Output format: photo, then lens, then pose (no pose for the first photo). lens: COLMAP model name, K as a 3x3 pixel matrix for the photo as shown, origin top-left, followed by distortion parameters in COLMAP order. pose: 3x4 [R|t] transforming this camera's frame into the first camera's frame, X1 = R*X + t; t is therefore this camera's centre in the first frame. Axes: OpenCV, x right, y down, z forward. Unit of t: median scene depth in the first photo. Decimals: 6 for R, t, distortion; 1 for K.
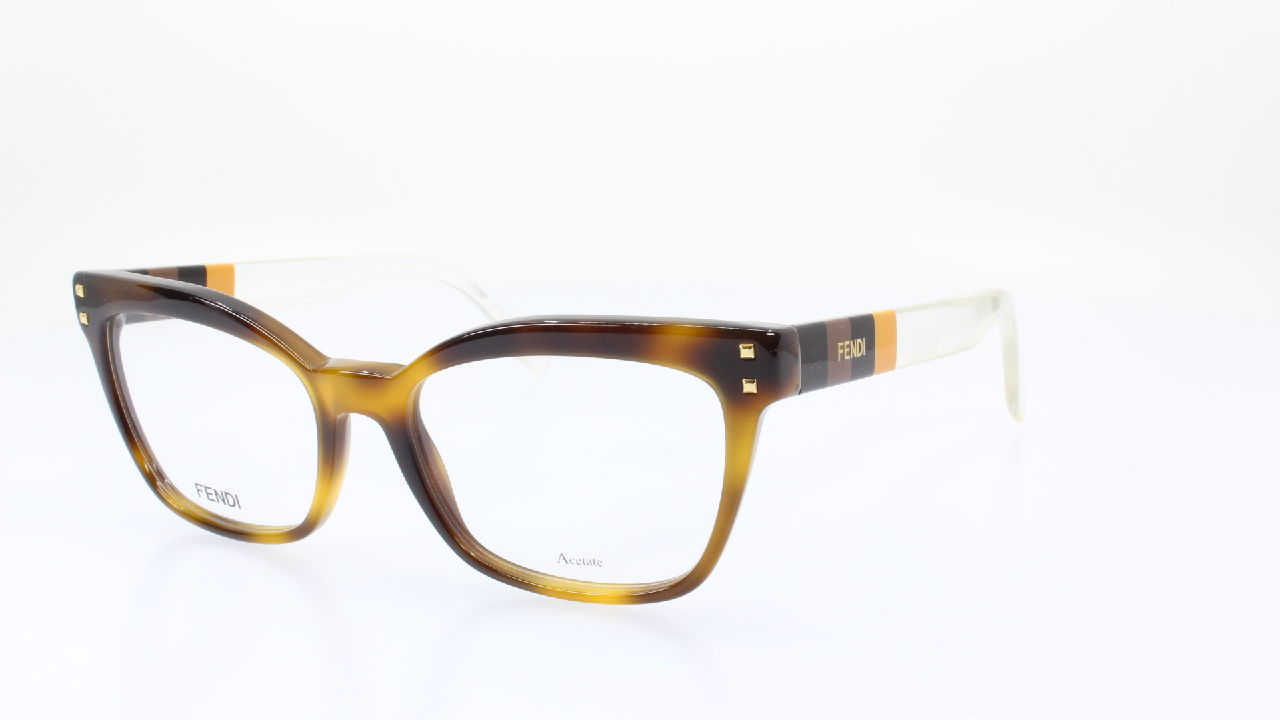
lens RADIAL K [[1636.6, 0, 638.9], [0, 1636.6, 363.4], [0, 0, 1]] dist [-0.123394, 0.000000]
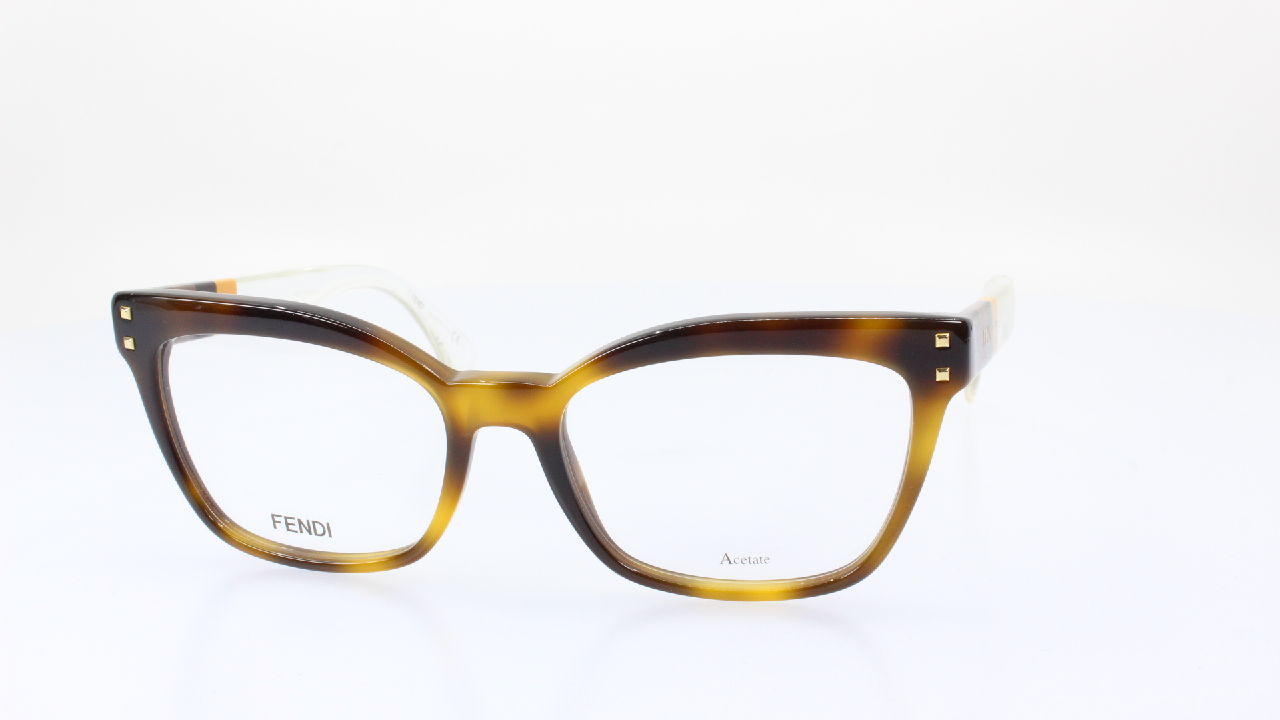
lens RADIAL K [[1636.6, 0, 644.6], [0, 1636.6, 360.0], [0, 0, 1]] dist [-0.123394, 0.000000]
pose [[0.965197, -0.049970, 0.256706, -0.337026], [0.051121, 0.998690, 0.002191, -0.006384], [-0.256479, 0.011008, 0.966487, 0.046776]]
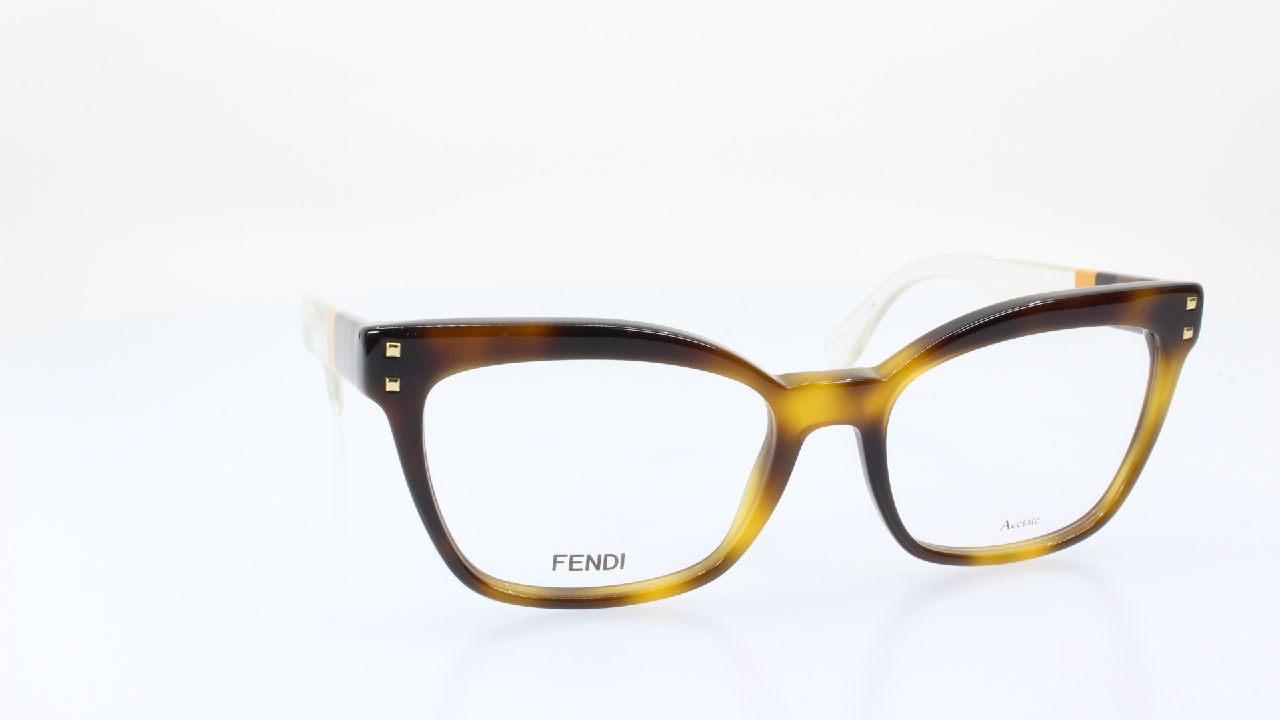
lens RADIAL K [[1636.6, 0, 639.1], [0, 1636.6, 364.9], [0, 0, 1]] dist [-0.123394, 0.000000]
pose [[0.714234, -0.132430, 0.687264, -0.913657], [0.140363, 0.989090, 0.044718, -0.063827], [-0.685688, 0.064527, 0.725030, 0.379072]]
